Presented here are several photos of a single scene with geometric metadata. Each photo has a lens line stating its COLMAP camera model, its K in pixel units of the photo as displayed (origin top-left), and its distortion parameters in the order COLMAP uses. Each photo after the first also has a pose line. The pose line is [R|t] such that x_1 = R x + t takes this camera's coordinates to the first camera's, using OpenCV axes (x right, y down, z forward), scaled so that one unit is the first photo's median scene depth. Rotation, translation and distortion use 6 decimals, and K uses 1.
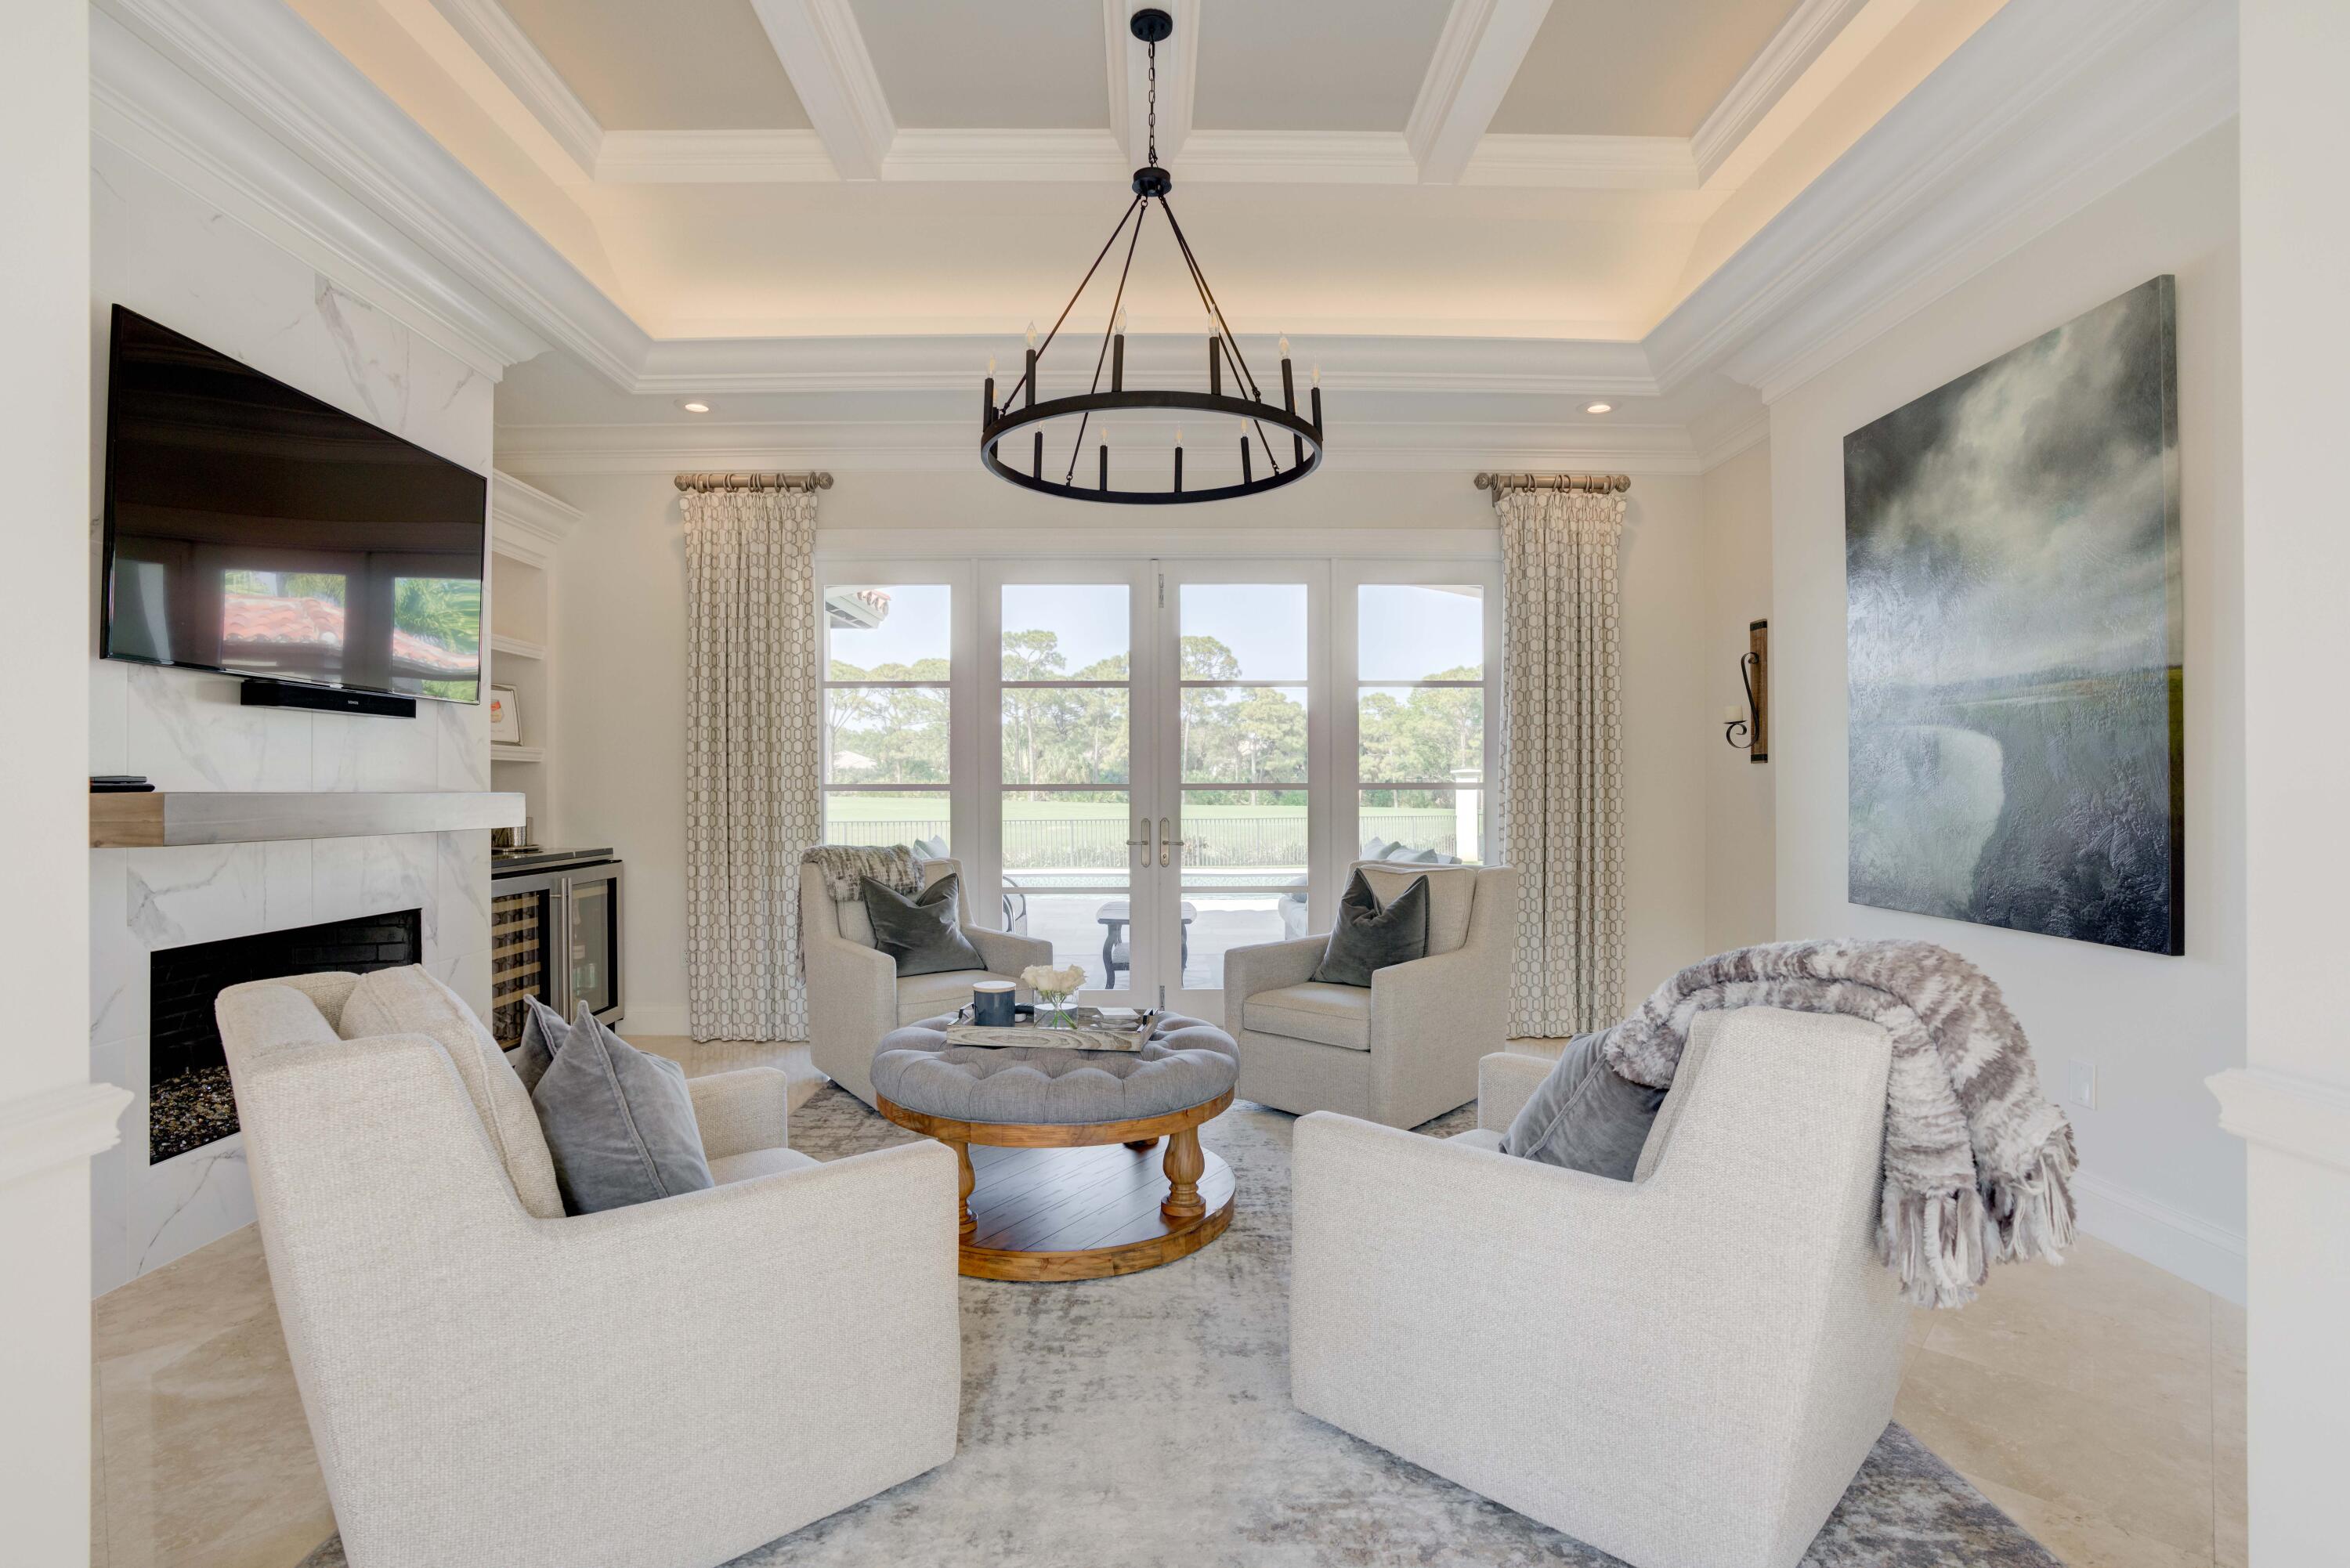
lens RADIAL K [[1152.4, 0, 1155.1], [0, 1152.4, 779.0], [0, 0, 1]] dist [-0.054549, 0.015891]
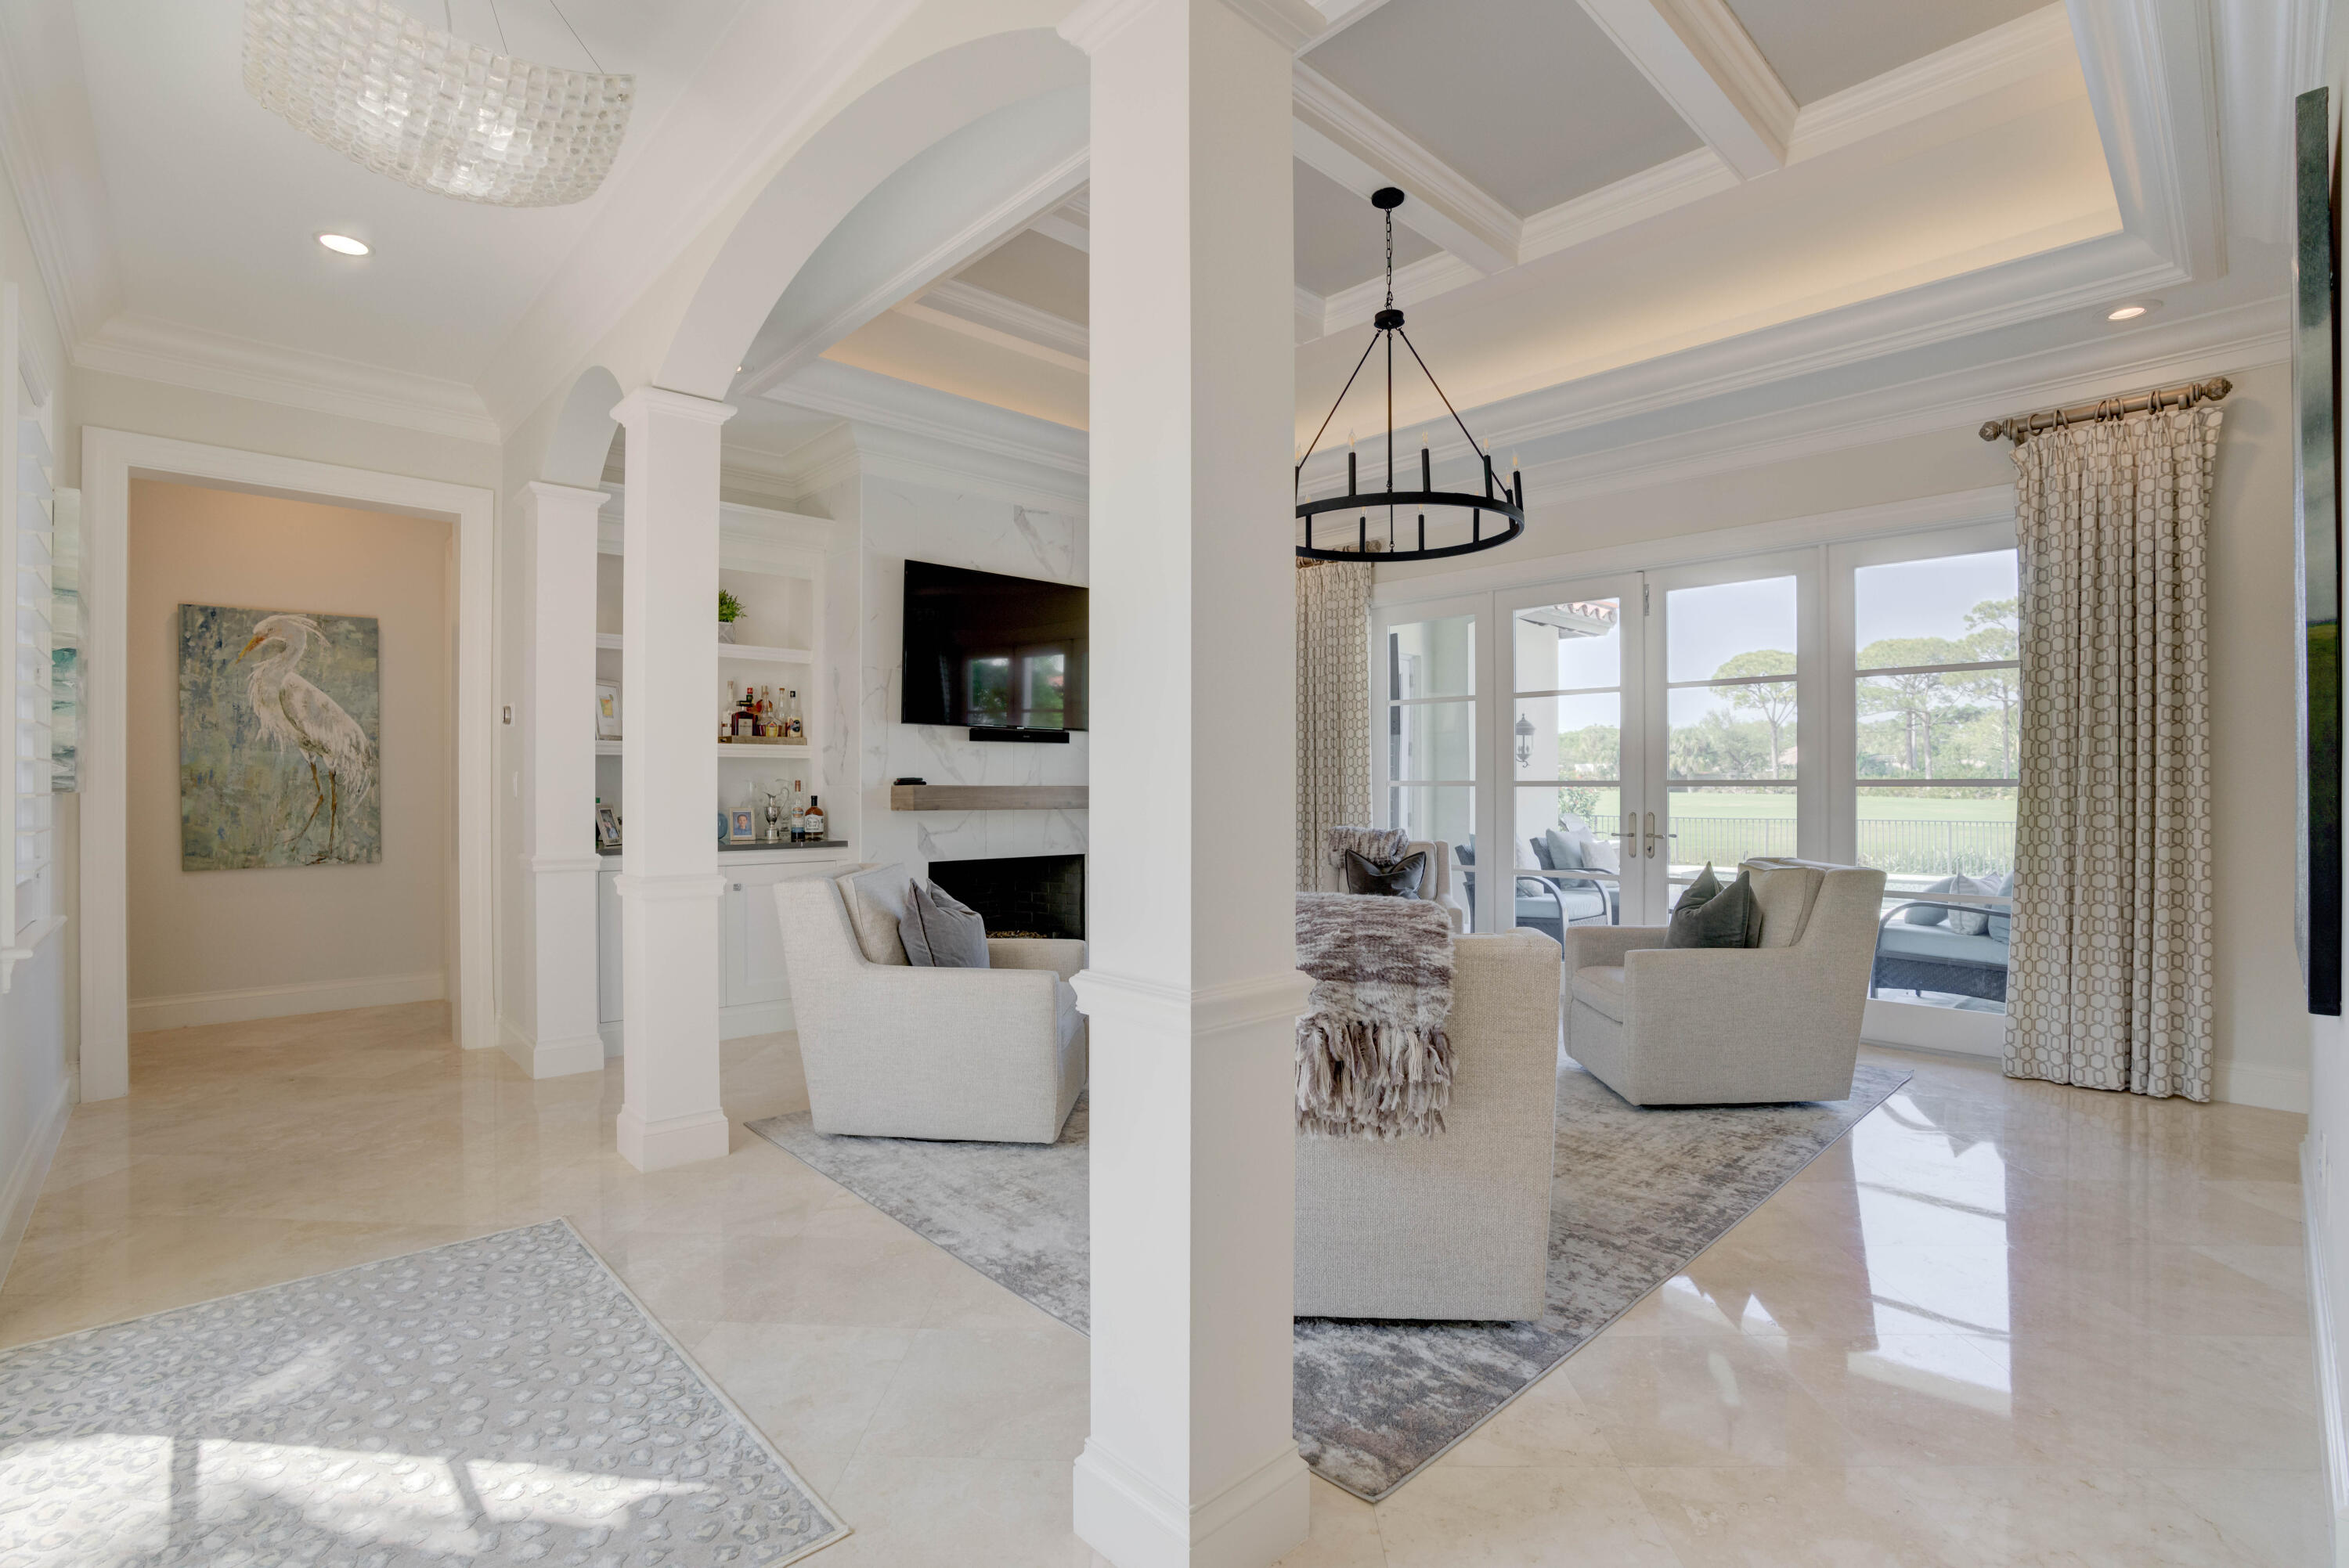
lens RADIAL K [[1073.6, 0, 1114.8], [0, 1073.6, 789.1], [0, 0, 1]] dist [-0.061980, 0.019255]
pose [[0.652538, 0.003510, -0.757748, 0.587104], [0.006088, 0.999933, 0.009873, 0.001249], [0.757732, -0.011056, 0.652472, -0.030711]]
